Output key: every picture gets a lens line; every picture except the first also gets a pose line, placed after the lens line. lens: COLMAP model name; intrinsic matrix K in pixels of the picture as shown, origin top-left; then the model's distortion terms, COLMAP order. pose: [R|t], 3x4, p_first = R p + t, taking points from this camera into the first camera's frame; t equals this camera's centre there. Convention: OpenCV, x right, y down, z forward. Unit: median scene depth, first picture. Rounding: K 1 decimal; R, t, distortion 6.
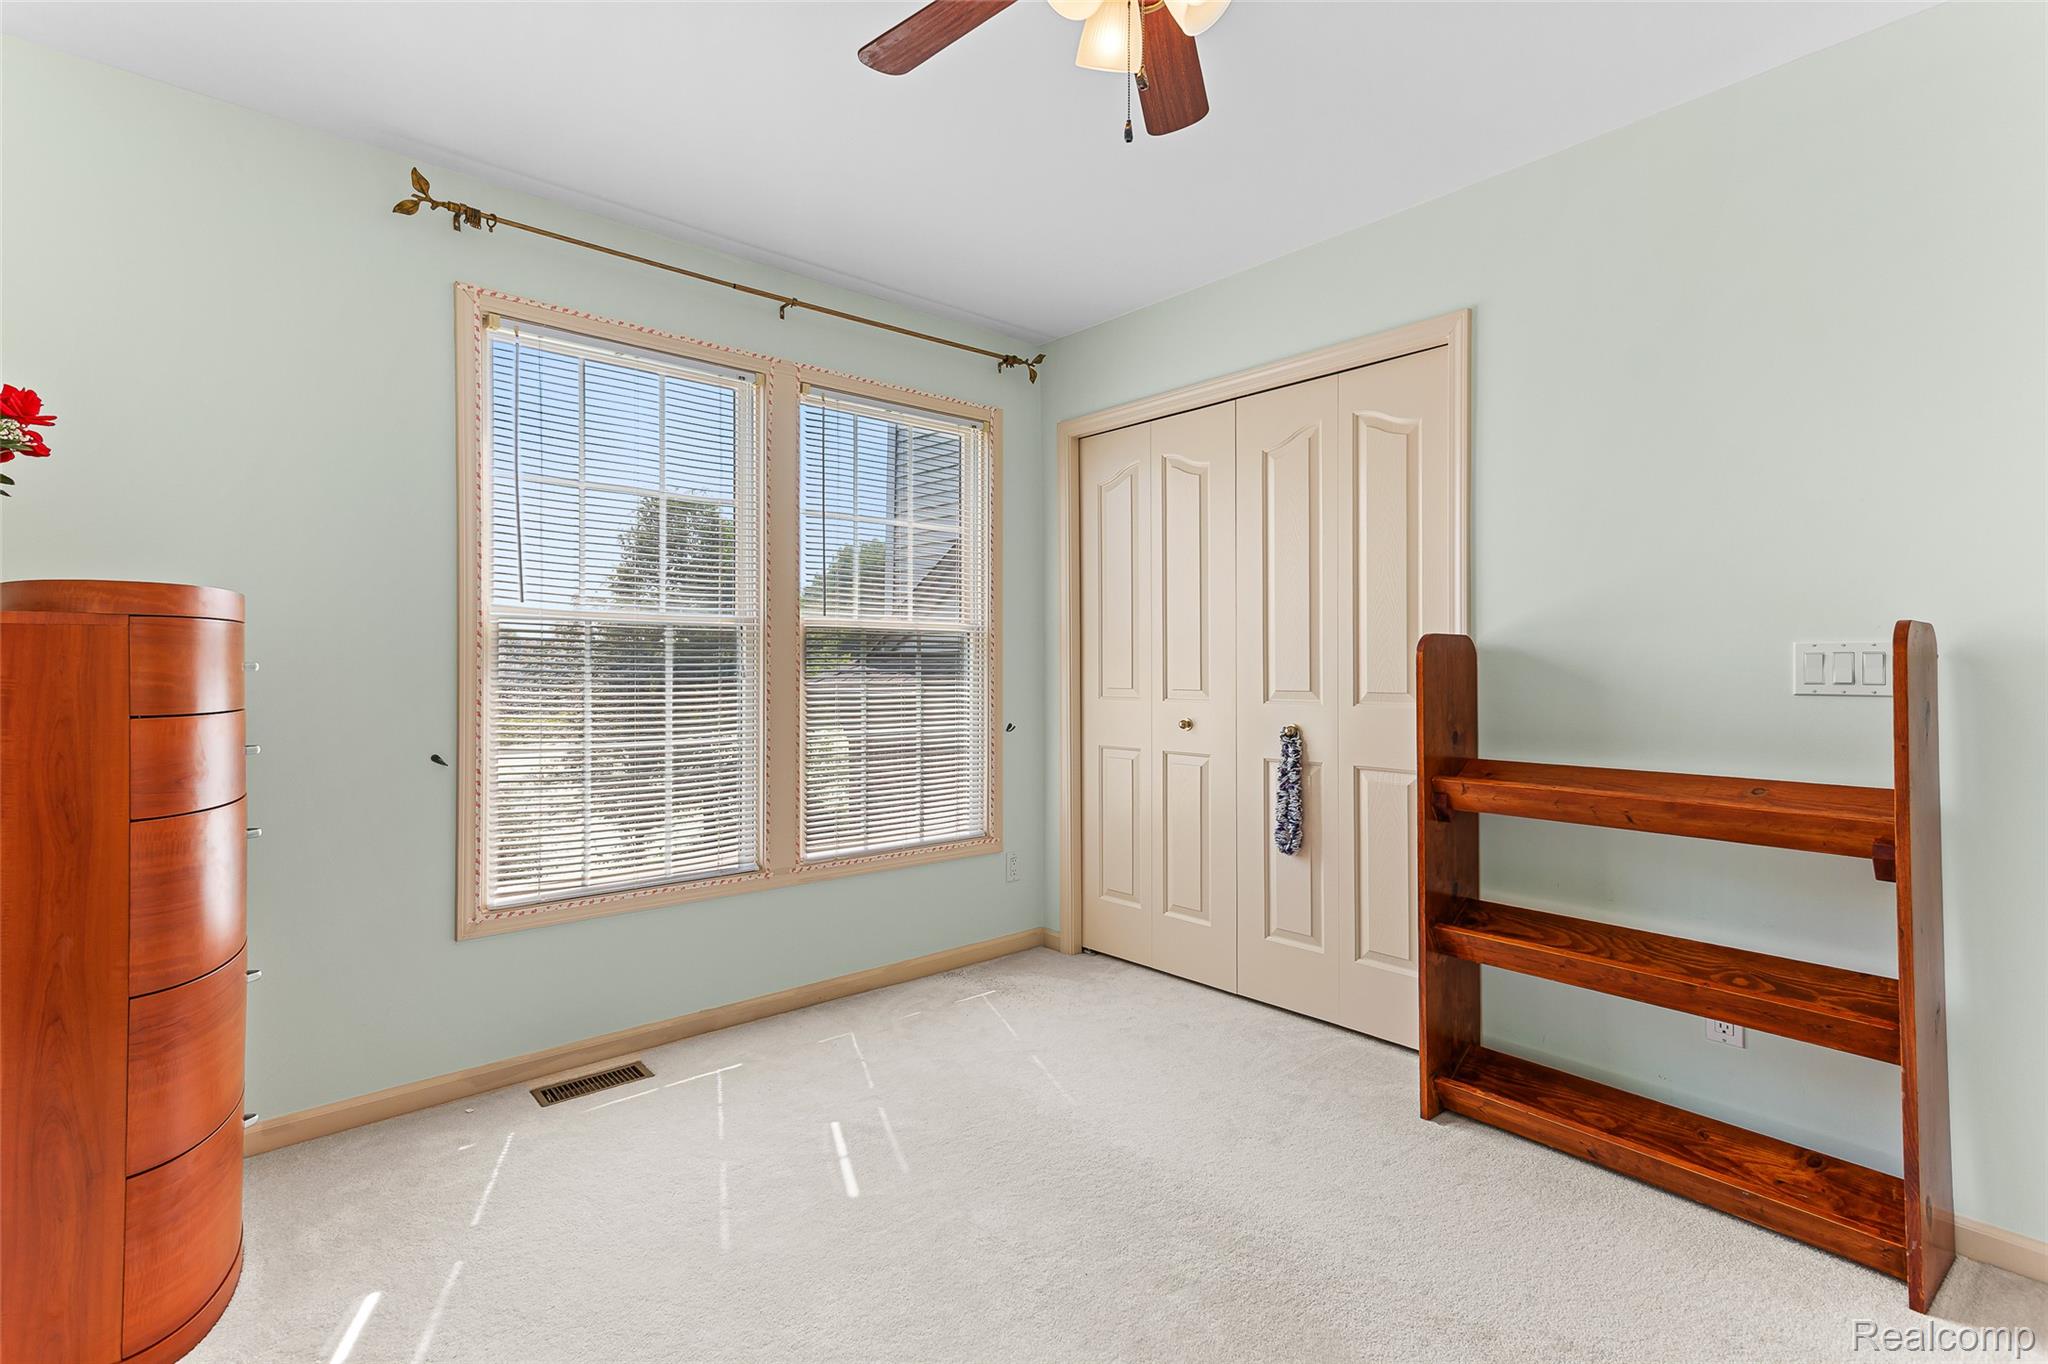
lens RADIAL K [[965.2, 0, 1020.3], [0, 965.2, 665.7], [0, 0, 1]] dist [0.019315, 0.000699]
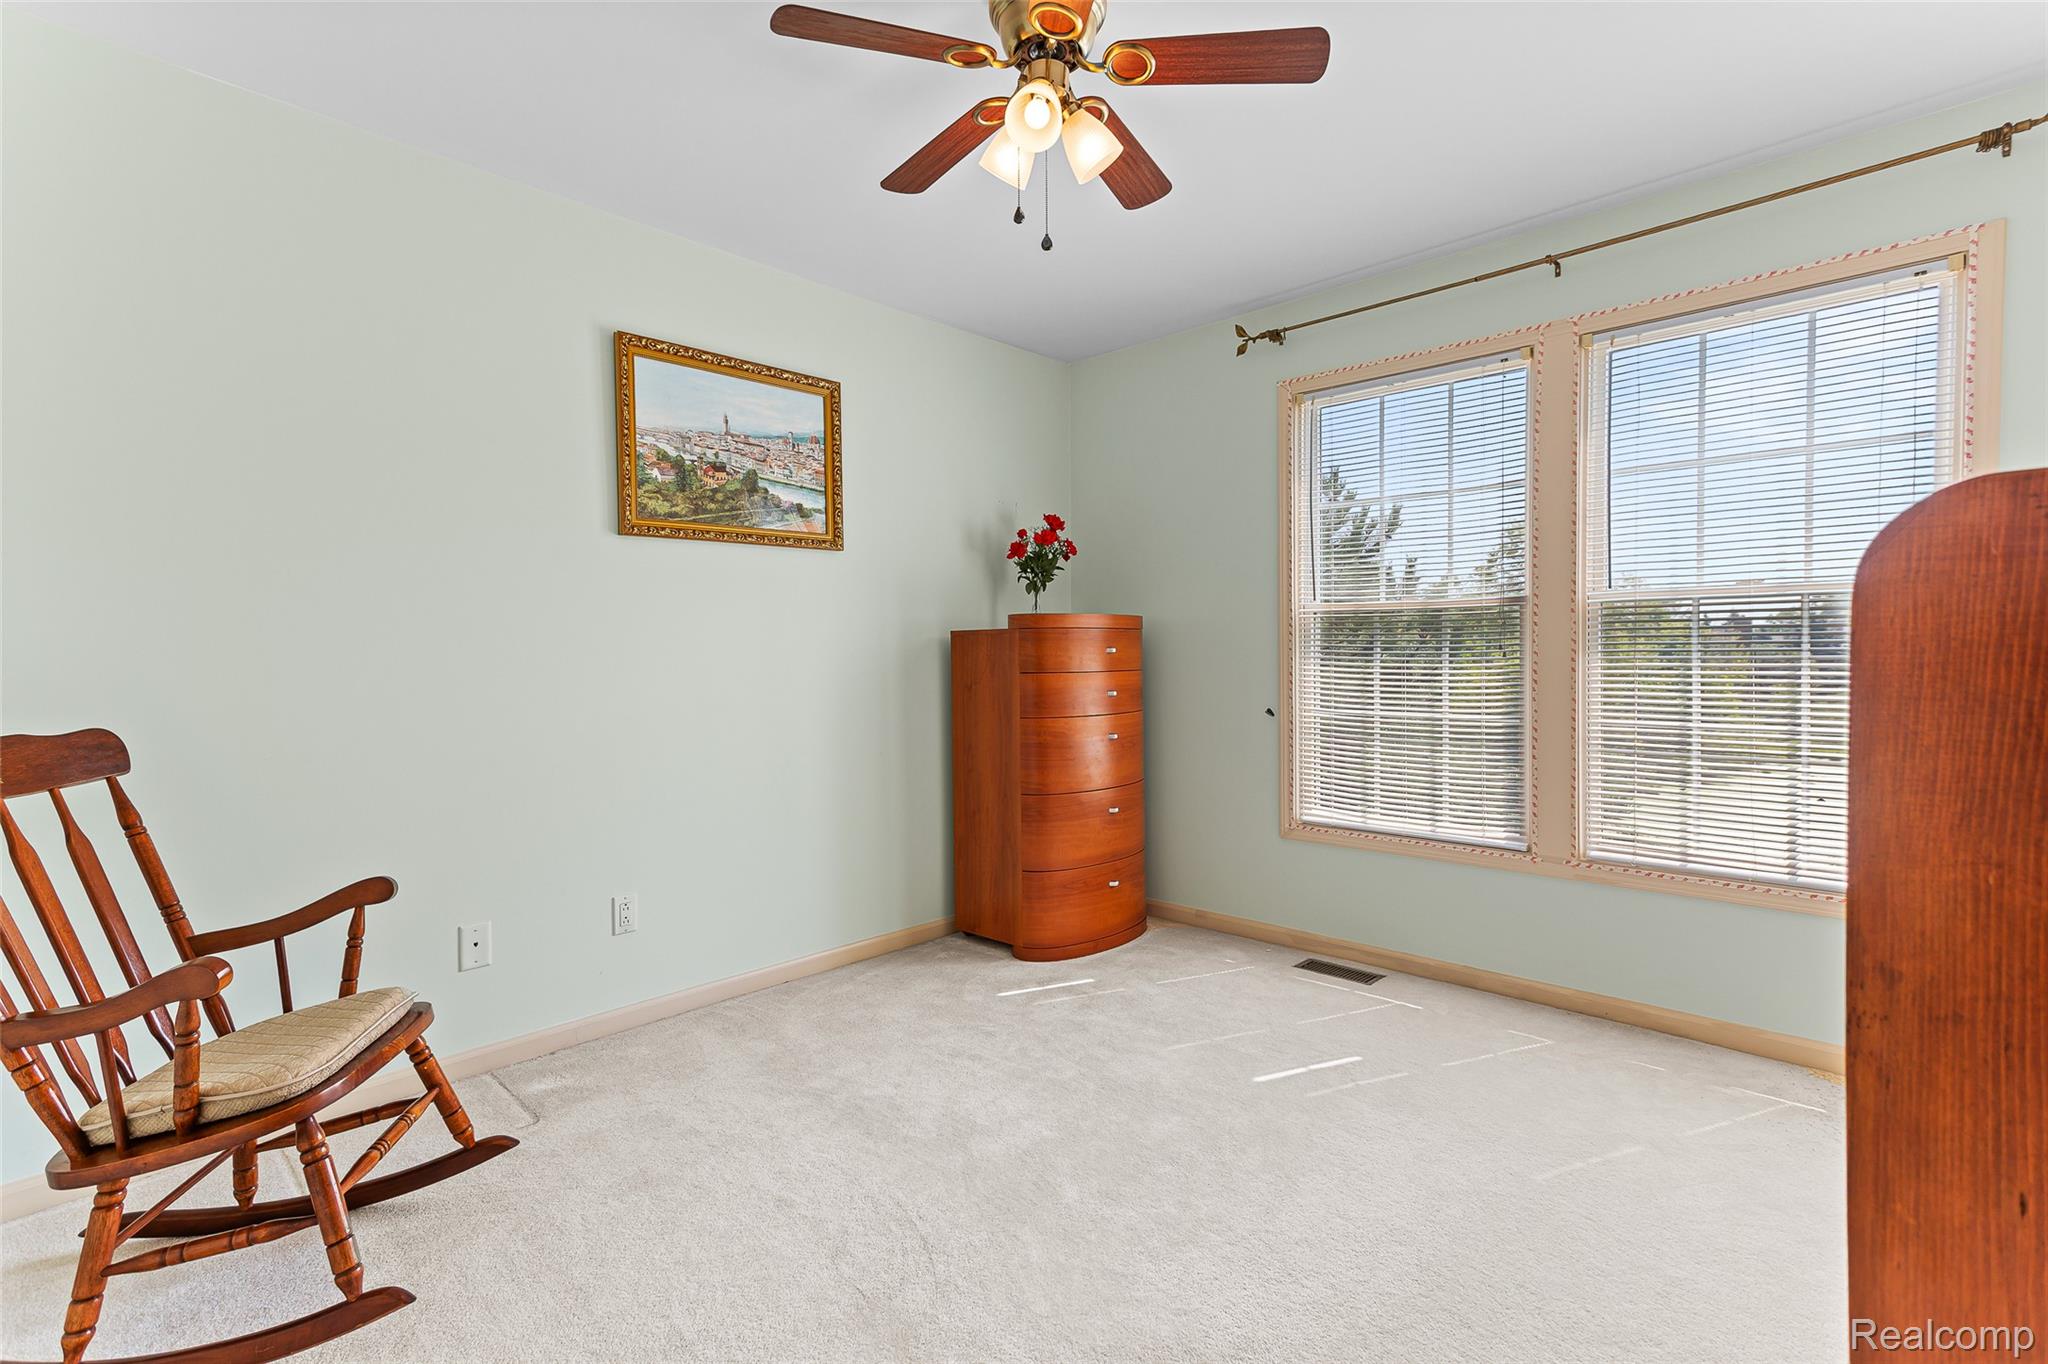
lens RADIAL K [[965.2, 0, 1020.3], [0, 965.2, 665.7], [0, 0, 1]] dist [0.019315, 0.000699]
pose [[0.084308, 0.017734, -0.996282, 0.746585], [0.011028, 0.999764, 0.018730, -0.003964], [0.996379, -0.012566, 0.084093, 0.446071]]
